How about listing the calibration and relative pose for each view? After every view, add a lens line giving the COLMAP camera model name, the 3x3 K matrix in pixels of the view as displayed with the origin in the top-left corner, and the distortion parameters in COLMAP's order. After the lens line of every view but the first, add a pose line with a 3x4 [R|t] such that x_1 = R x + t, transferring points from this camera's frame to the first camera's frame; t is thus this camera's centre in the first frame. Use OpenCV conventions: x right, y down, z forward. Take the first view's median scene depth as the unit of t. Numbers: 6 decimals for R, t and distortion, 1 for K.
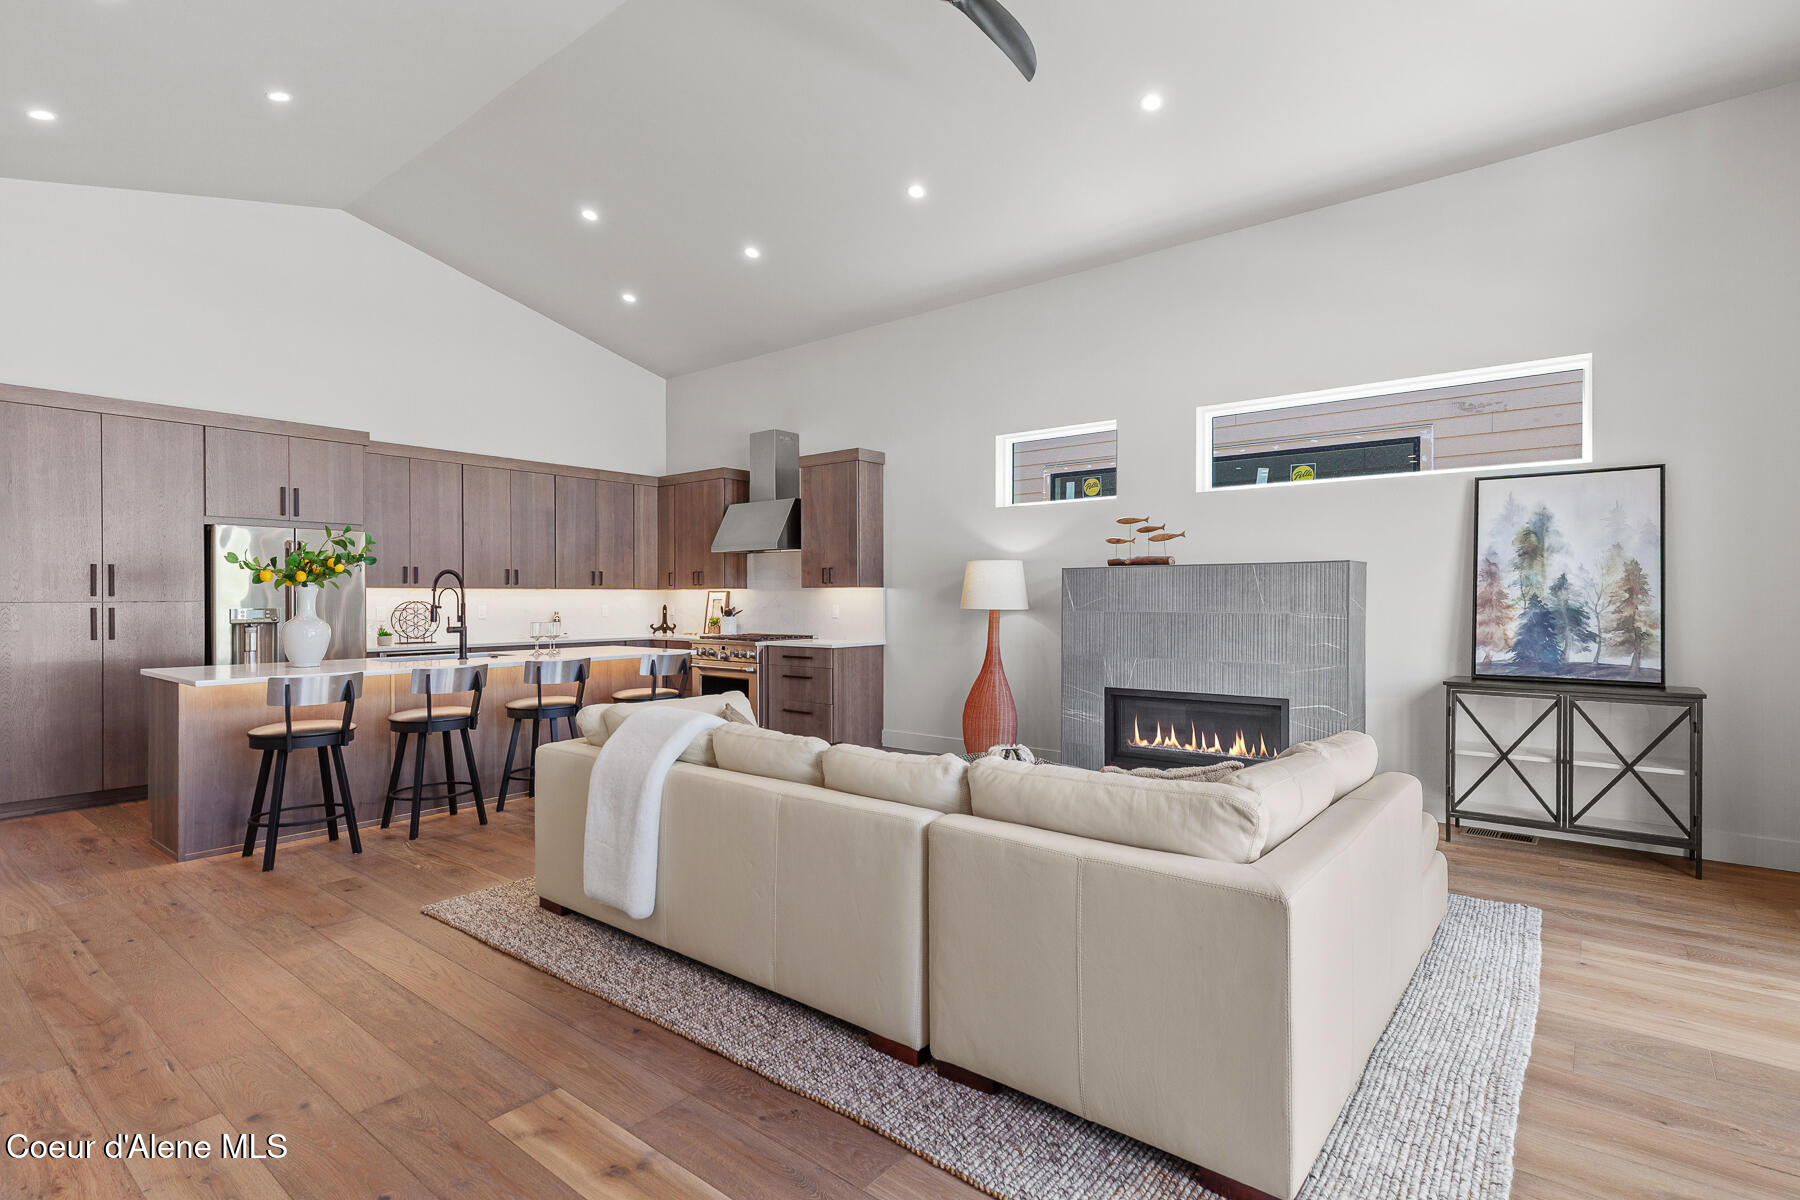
lens RADIAL K [[866.2, 0, 931.5], [0, 866.2, 598.8], [0, 0, 1]] dist [0.008189, -0.001072]
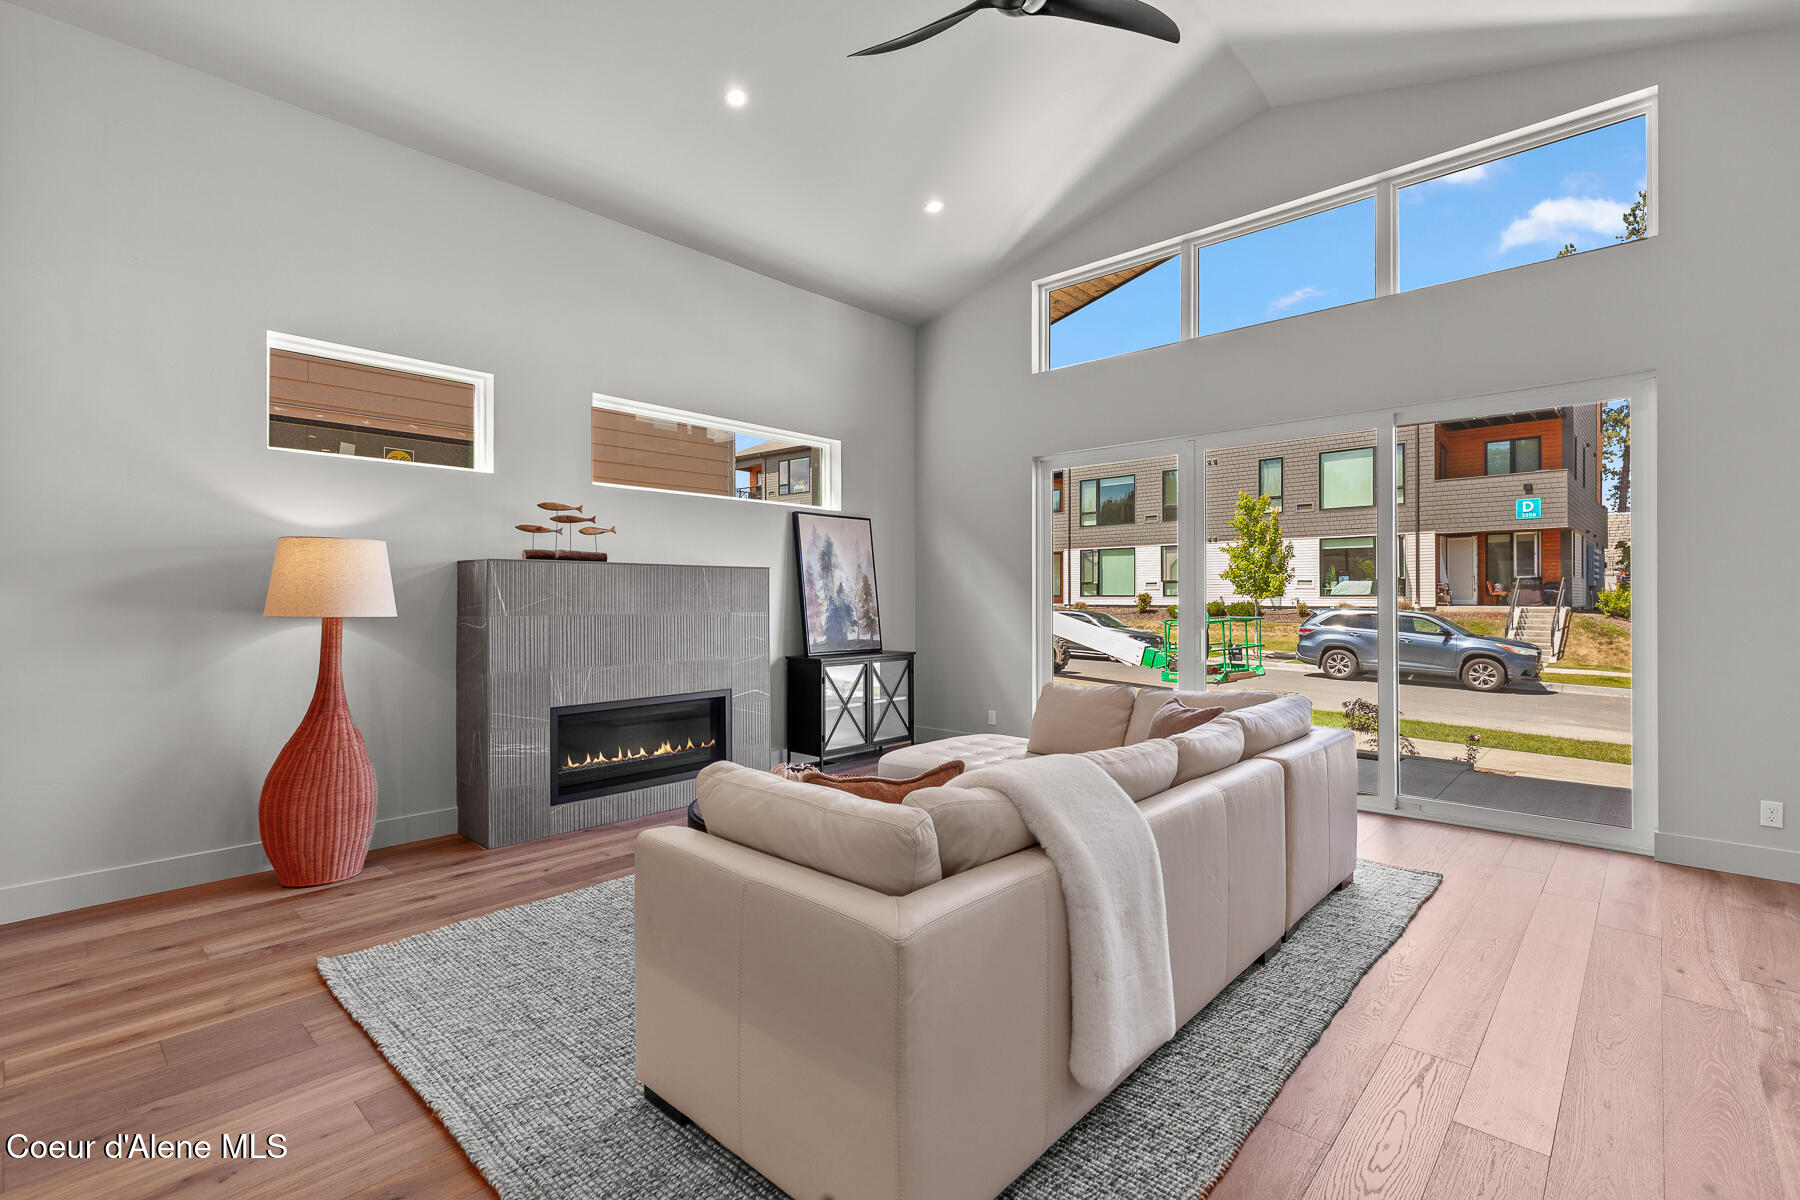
lens RADIAL K [[815.2, 0, 912.8], [0, 815.2, 591.9], [0, 0, 1]] dist [0.002755, 0.000241]
pose [[0.077330, 0.008225, 0.996972, -0.527286], [0.002308, 0.999962, -0.008429, -0.000035], [-0.997003, 0.002953, 0.077308, 0.587549]]
